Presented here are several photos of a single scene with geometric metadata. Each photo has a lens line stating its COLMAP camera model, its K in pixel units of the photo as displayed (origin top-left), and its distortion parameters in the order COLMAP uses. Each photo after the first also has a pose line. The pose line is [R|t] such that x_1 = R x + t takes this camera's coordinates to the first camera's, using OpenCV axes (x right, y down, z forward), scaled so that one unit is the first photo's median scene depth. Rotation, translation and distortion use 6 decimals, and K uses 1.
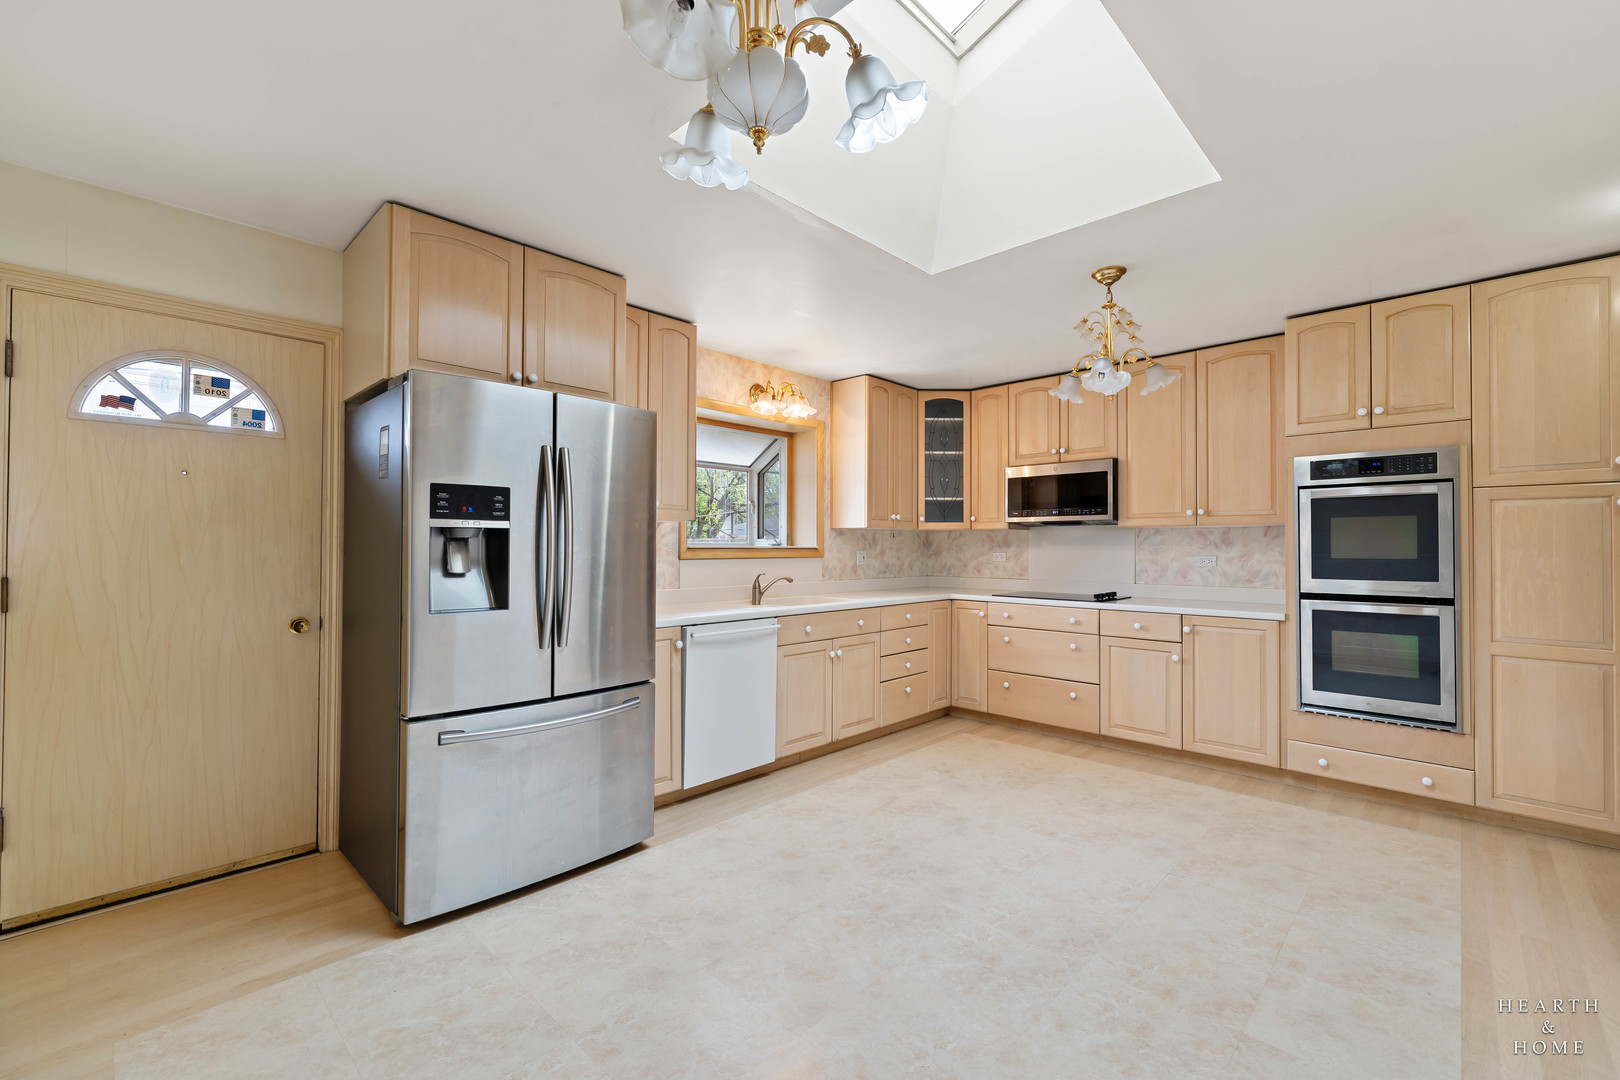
lens RADIAL K [[693.7, 0, 784.6], [0, 693.7, 543.8], [0, 0, 1]] dist [-0.004313, -0.000946]
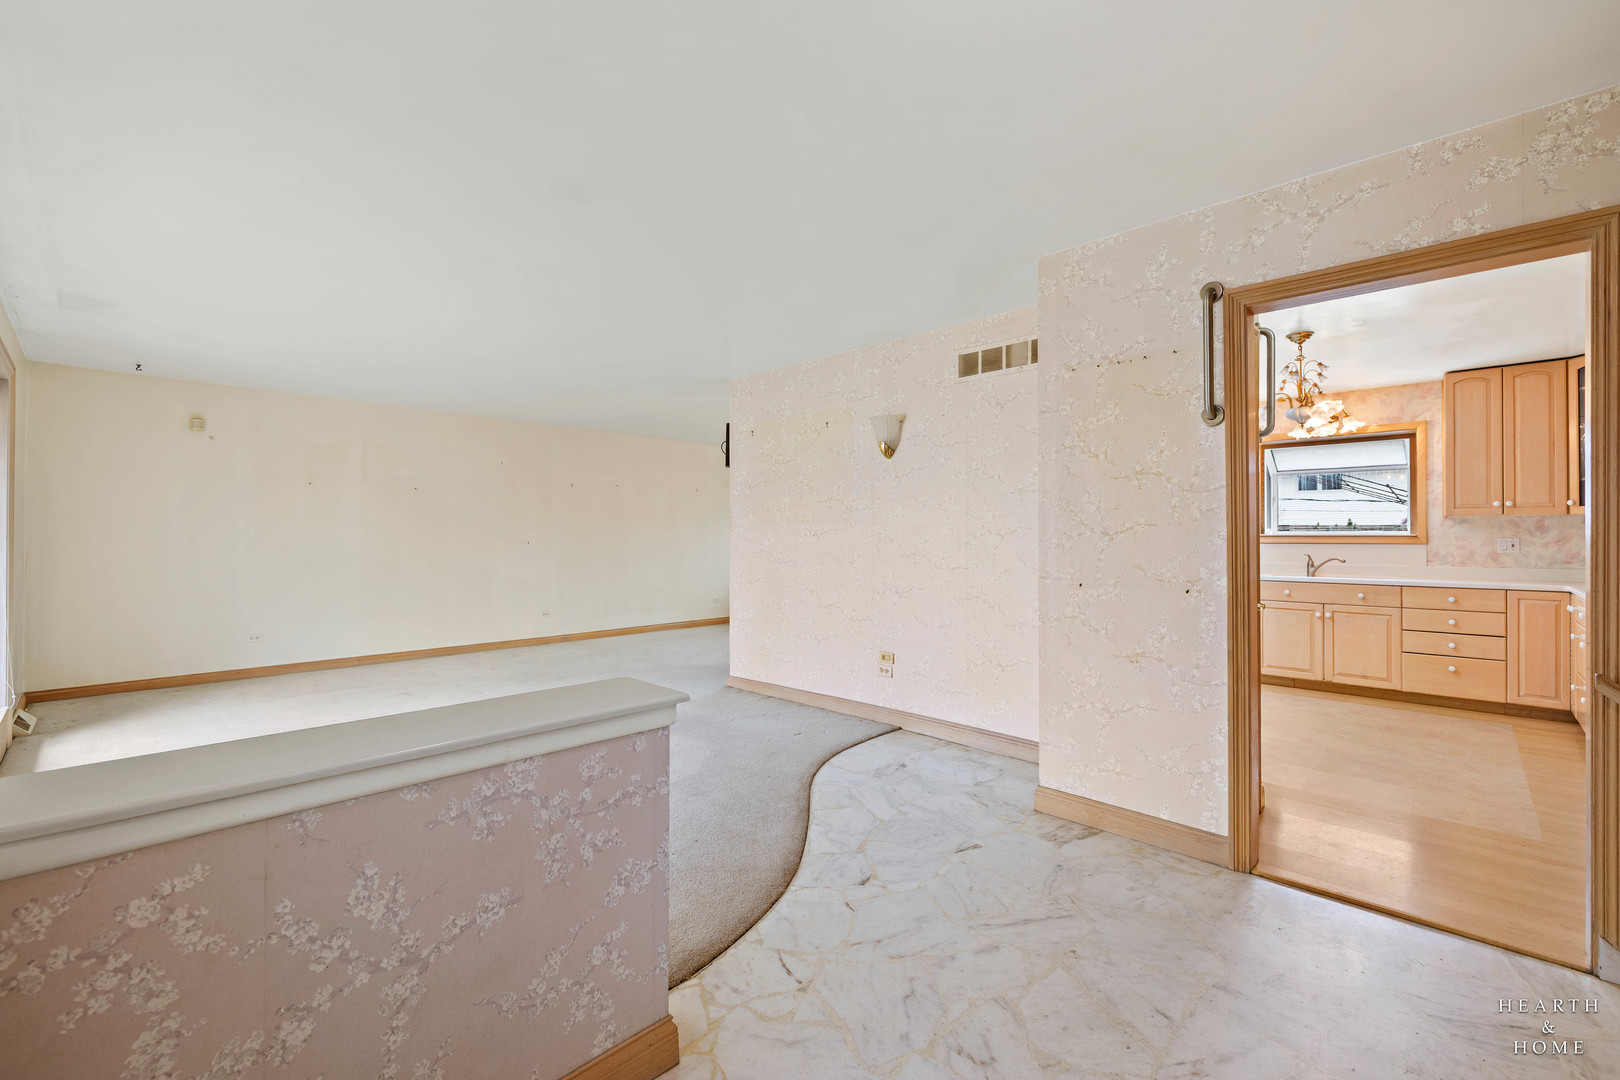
lens RADIAL K [[693.7, 0, 820.0], [0, 693.7, 530.7], [0, 0, 1]] dist [-0.004313, -0.000946]
pose [[-0.006880, -0.012882, -0.999893, 1.450062], [0.000987, 0.999916, -0.012889, 0.014367], [0.999976, -0.001076, -0.006867, 0.049365]]
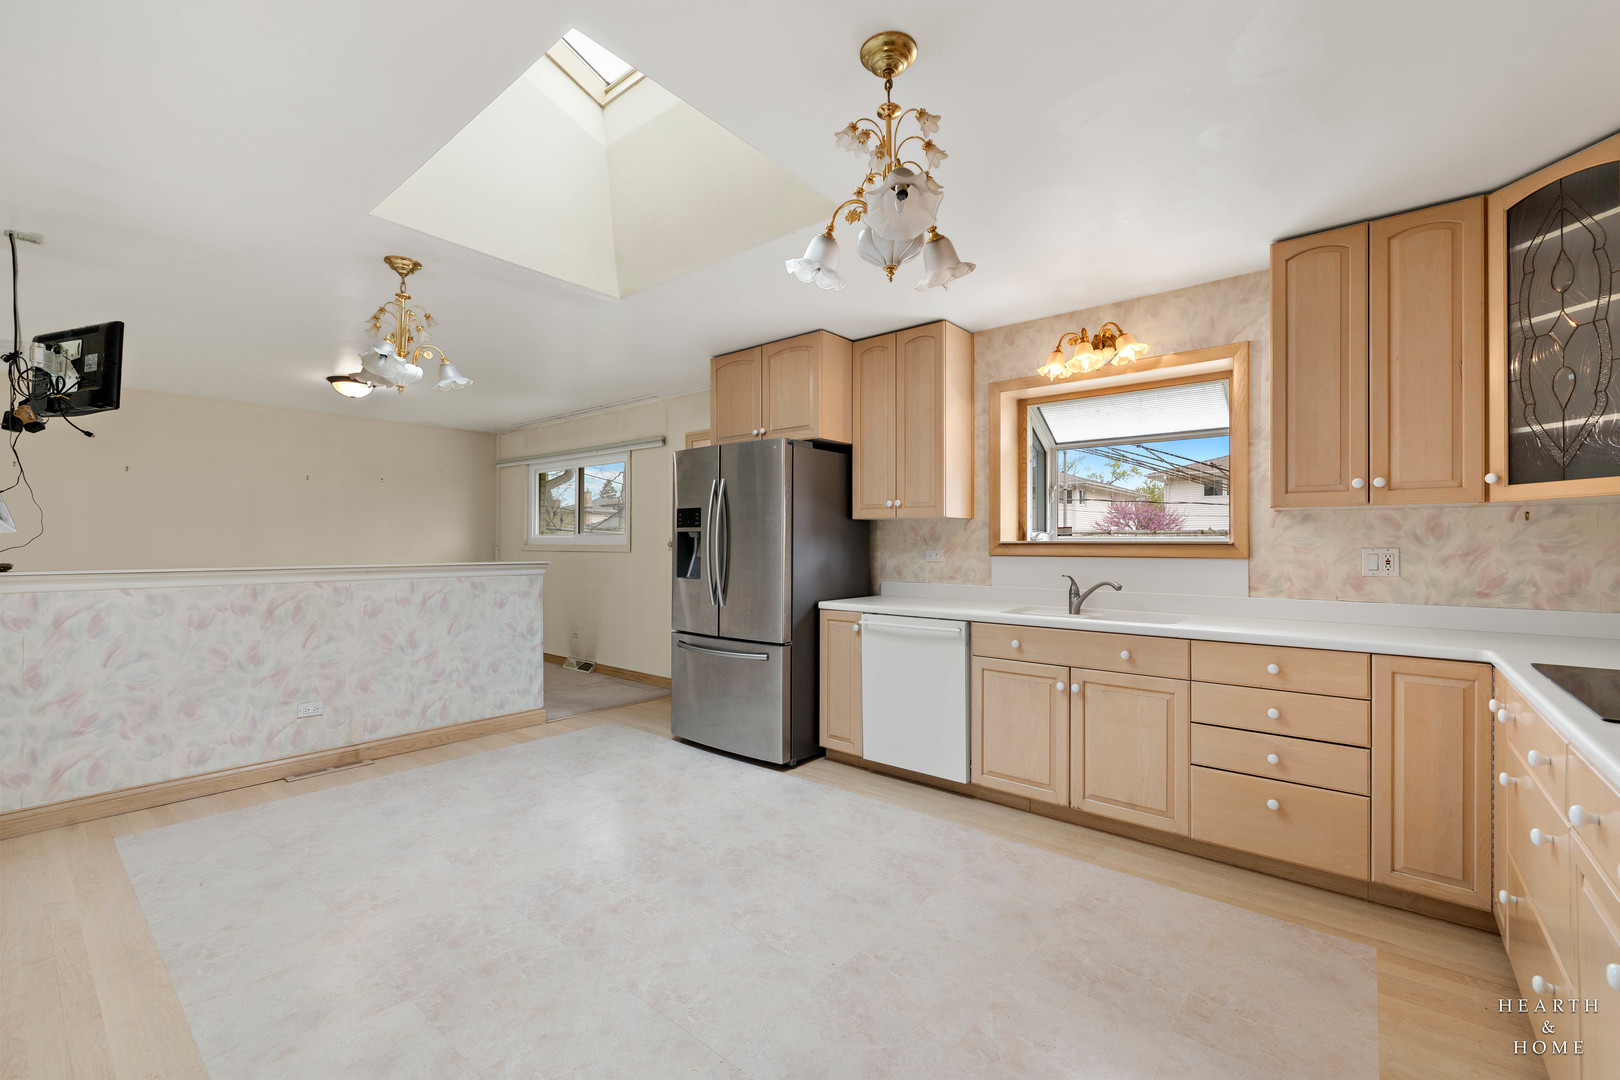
lens RADIAL K [[693.7, 0, 822.0], [0, 693.7, 539.9], [0, 0, 1]] dist [-0.004313, -0.000946]
pose [[0.073557, -0.009277, -0.997248, 0.809651], [0.001626, 0.999957, -0.009182, 0.009654], [0.997290, -0.000946, 0.073569, 0.710446]]
